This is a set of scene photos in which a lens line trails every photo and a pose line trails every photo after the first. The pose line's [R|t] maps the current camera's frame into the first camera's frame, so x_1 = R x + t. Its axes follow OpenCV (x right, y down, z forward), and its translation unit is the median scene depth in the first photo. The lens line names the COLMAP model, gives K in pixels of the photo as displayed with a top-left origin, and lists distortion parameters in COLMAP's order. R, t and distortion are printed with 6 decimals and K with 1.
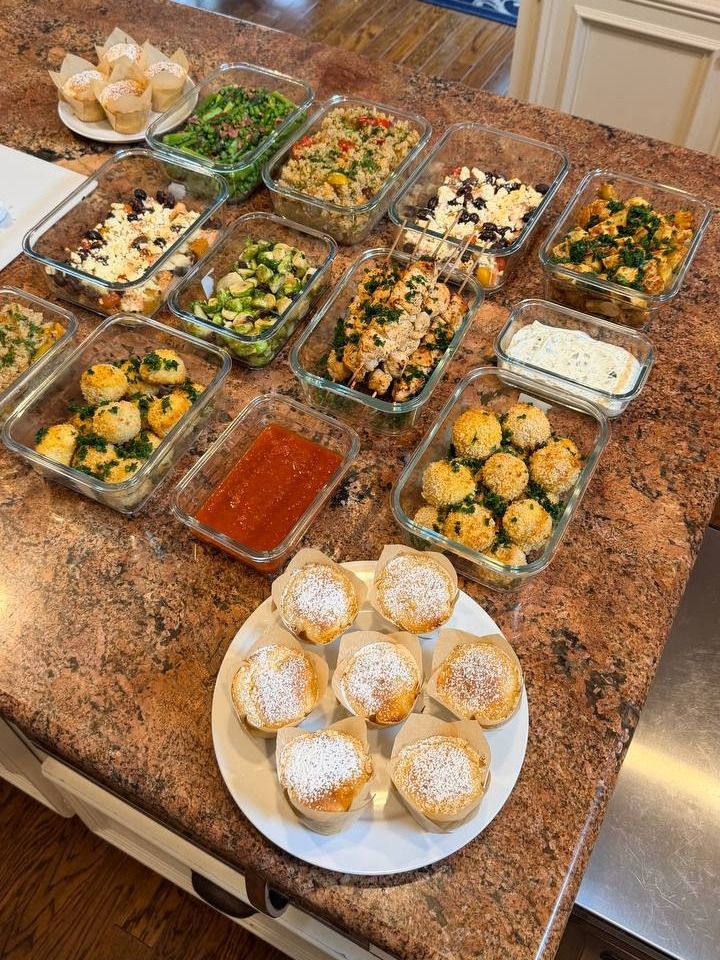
lens RADIAL K [[880.8, 0, 361.0], [0, 880.8, 418.2], [0, 0, 1]] dist [0.160619, -0.320893]
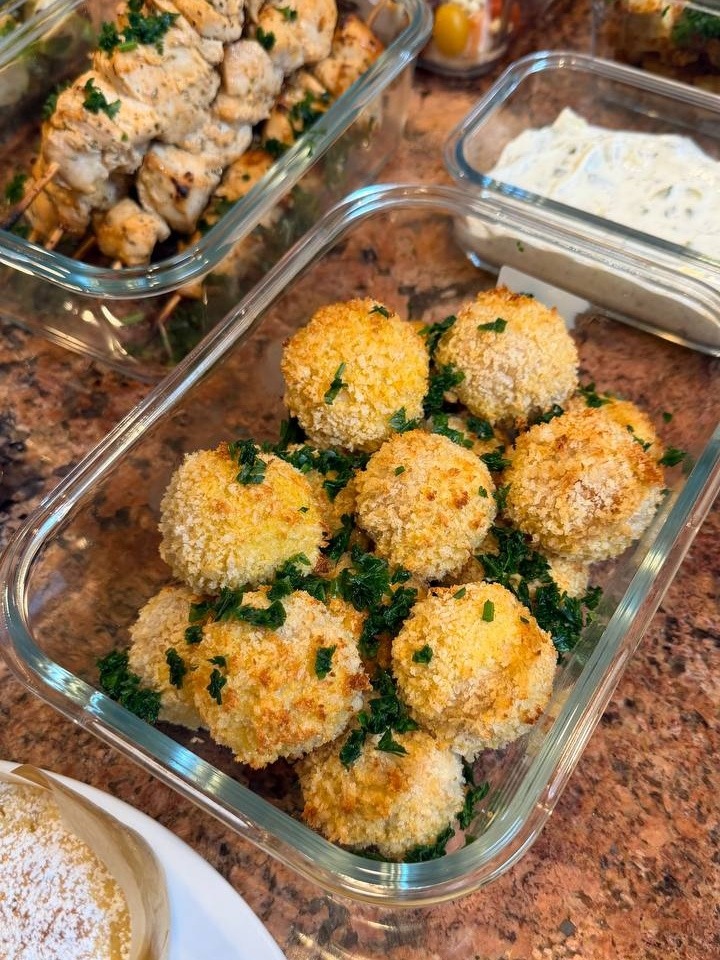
lens RADIAL K [[910.0, 0, 362.1], [0, 910.0, 512.1], [0, 0, 1]] dist [0.127639, -0.312698]
pose [[0.997624, 0.045821, -0.051444, 0.142785], [-0.041266, 0.995408, 0.086367, 0.036901], [0.055165, -0.084039, 0.994934, 0.605117]]
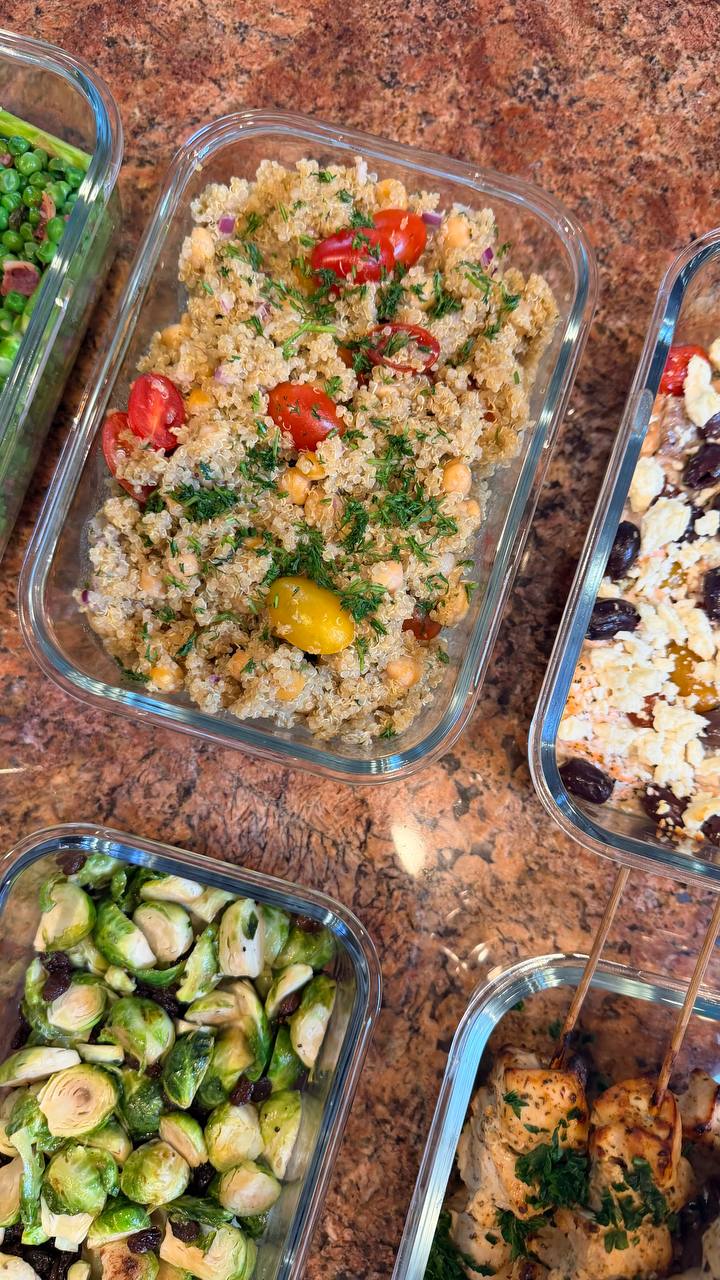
lens RADIAL K [[904.7, 0, 360.0], [0, 904.7, 640.0], [0, 0, 1]] dist [0.060462, -0.118990]
pose [[0.982023, -0.182541, 0.048063, -0.029842], [0.129017, 0.834943, 0.534999, -0.468175], [-0.137789, -0.519181, 0.843484, 0.878695]]
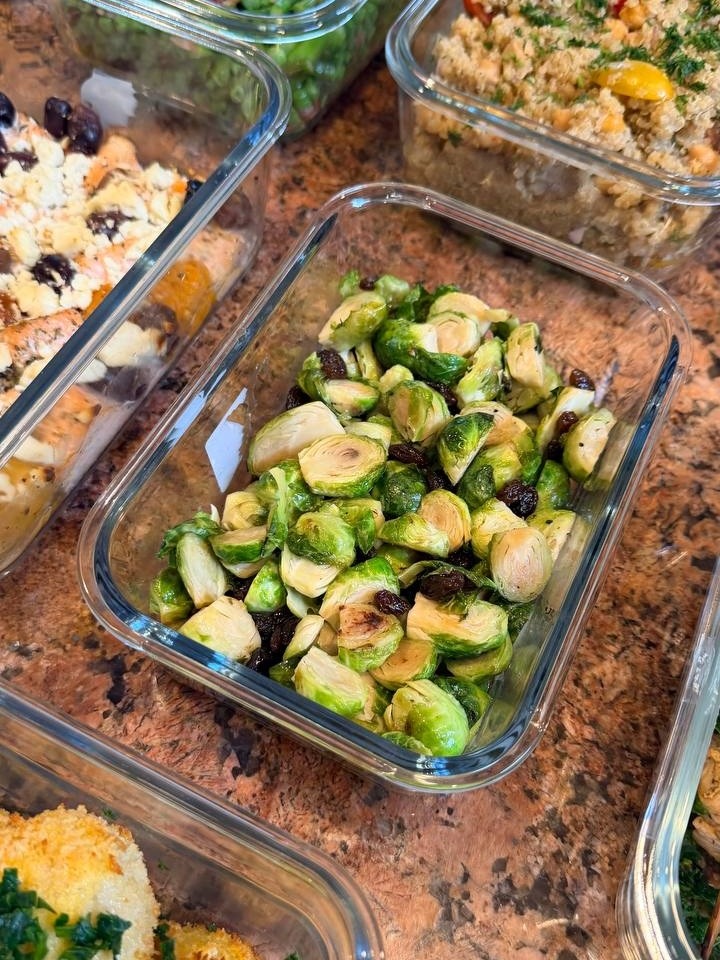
lens RADIAL K [[905.5, 0, 359.8], [0, 905.5, 503.9], [0, 0, 1]] dist [0.062787, -0.126184]
pose [[0.997151, 0.020447, 0.072611, -0.163017], [-0.030434, 0.989793, 0.139224, -0.189371], [-0.069023, -0.141037, 0.987595, 0.773482]]
